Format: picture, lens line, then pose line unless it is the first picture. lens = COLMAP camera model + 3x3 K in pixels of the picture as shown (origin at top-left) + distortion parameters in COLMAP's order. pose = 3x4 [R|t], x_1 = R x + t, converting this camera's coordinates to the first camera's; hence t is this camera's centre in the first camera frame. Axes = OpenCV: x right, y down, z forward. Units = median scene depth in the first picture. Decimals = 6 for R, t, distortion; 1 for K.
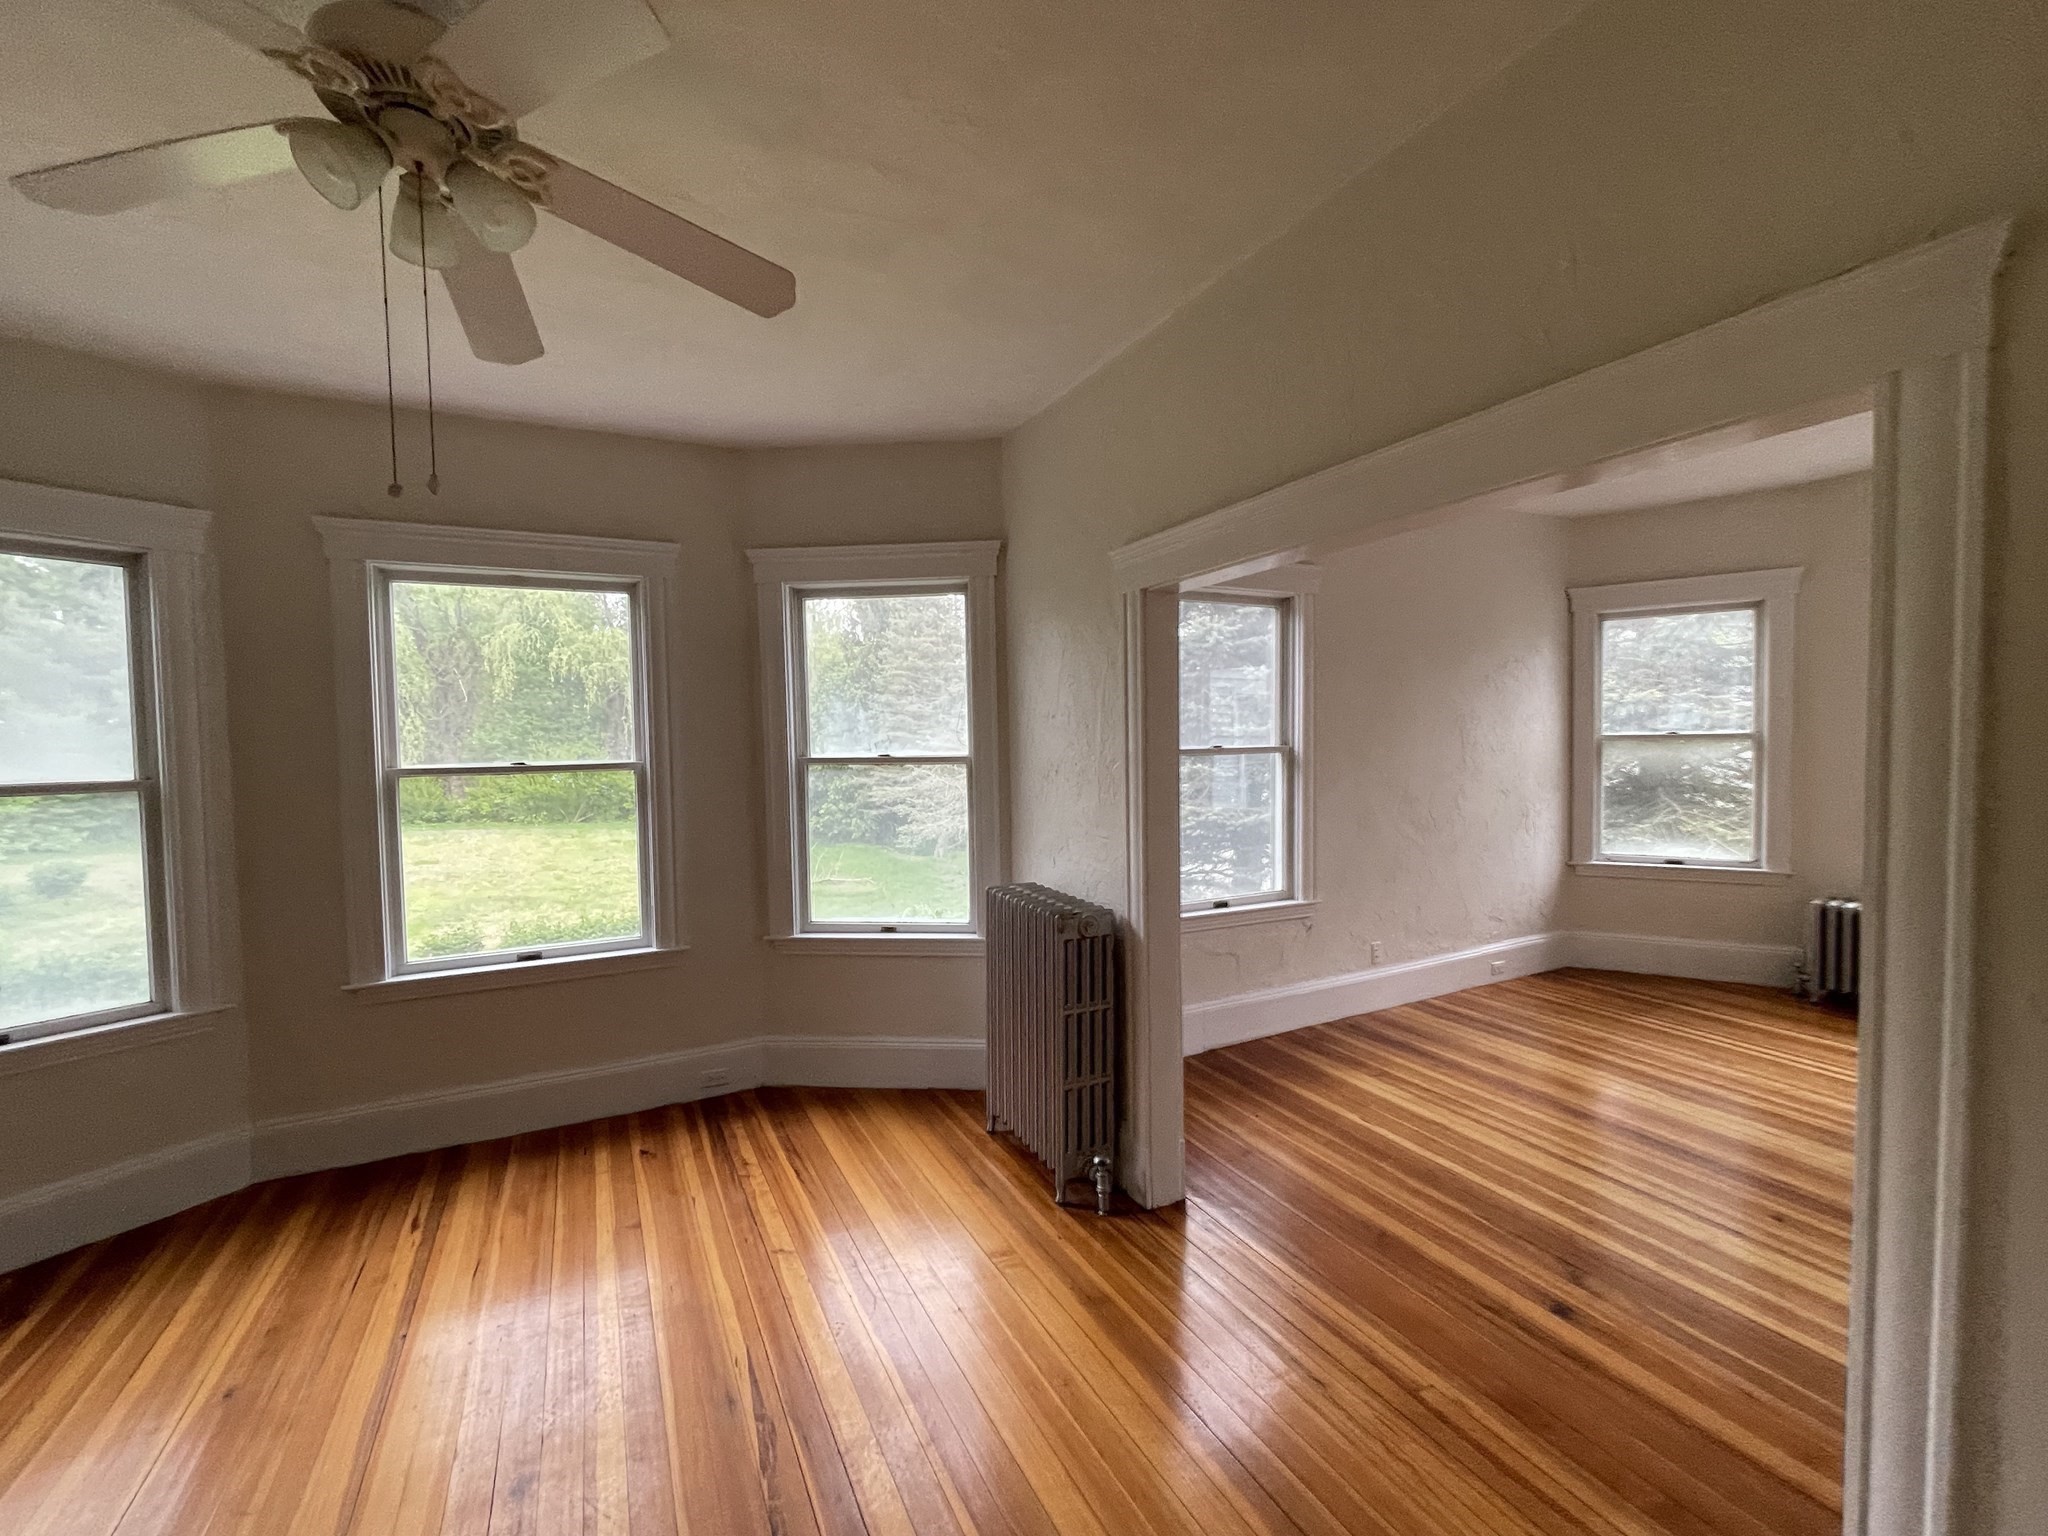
lens RADIAL K [[860.3, 0, 1024.0], [0, 860.3, 768.0], [0, 0, 1]] dist [0.001768, 0.001176]
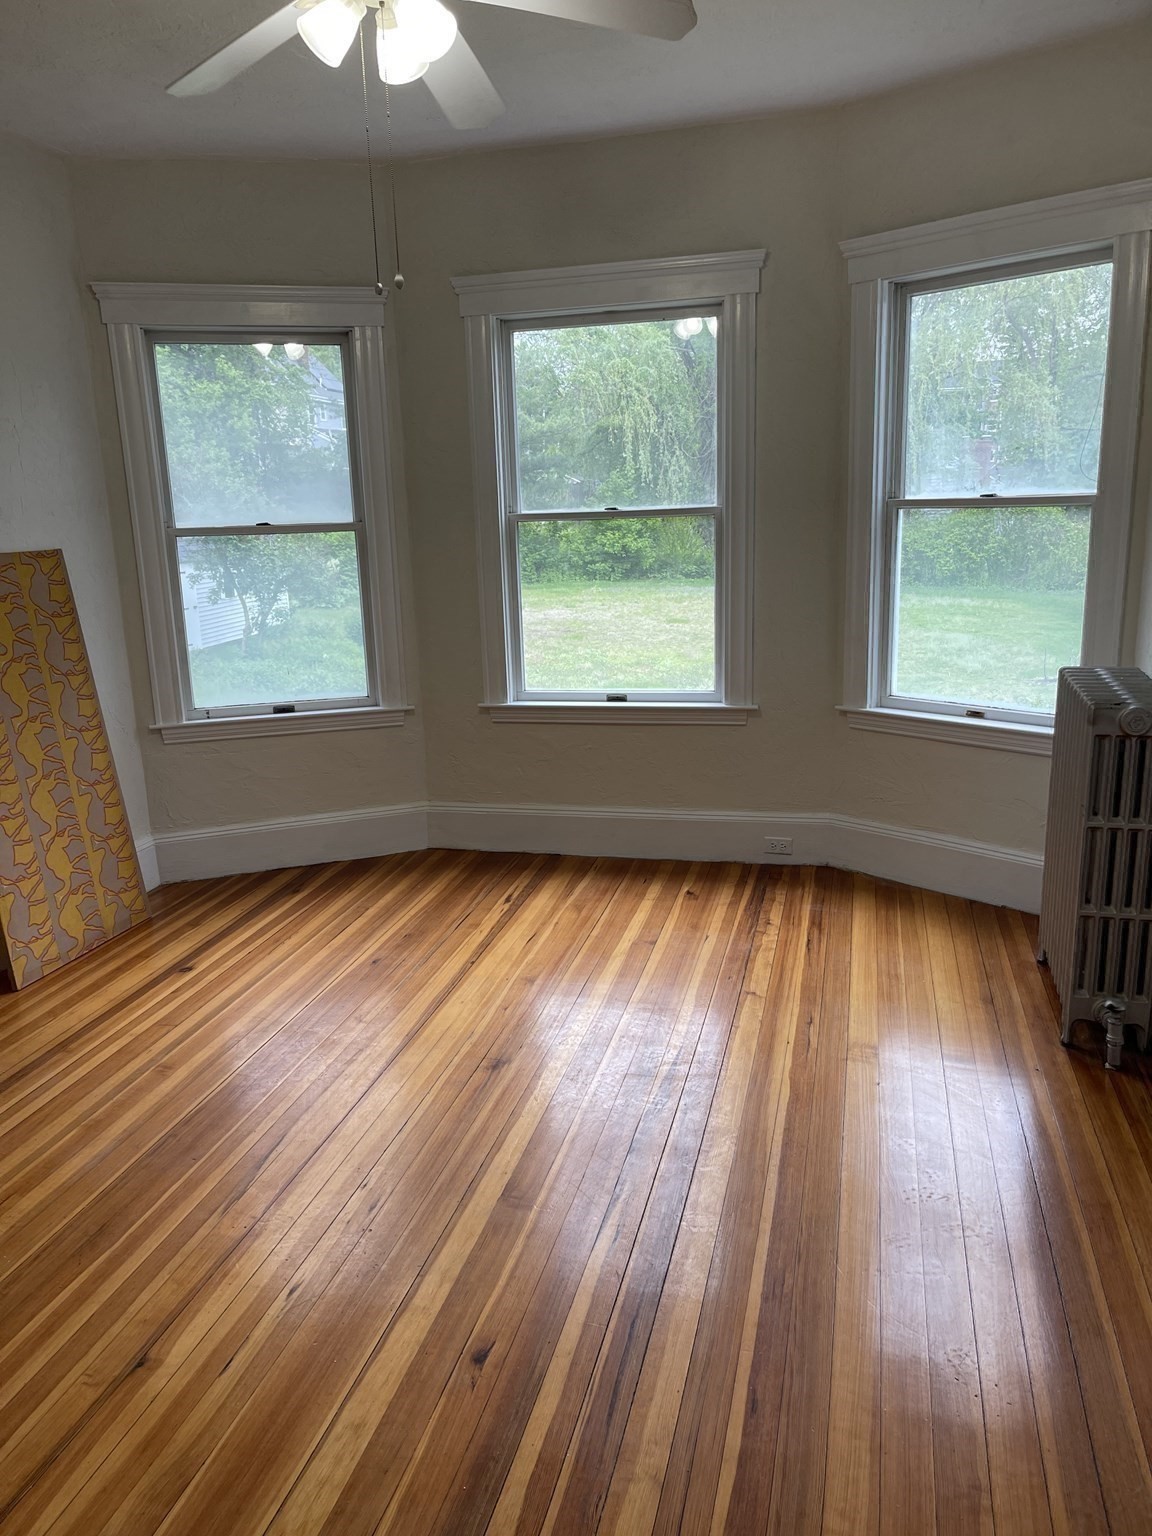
lens RADIAL K [[1167.6, 0, 576.0], [0, 1167.6, 768.0], [0, 0, 1]] dist [0.050249, -0.005688]
pose [[0.761733, 0.142600, -0.632003, 0.325869], [-0.001068, 0.975753, 0.218874, -0.009398], [0.647890, -0.166049, 0.743416, -0.112733]]
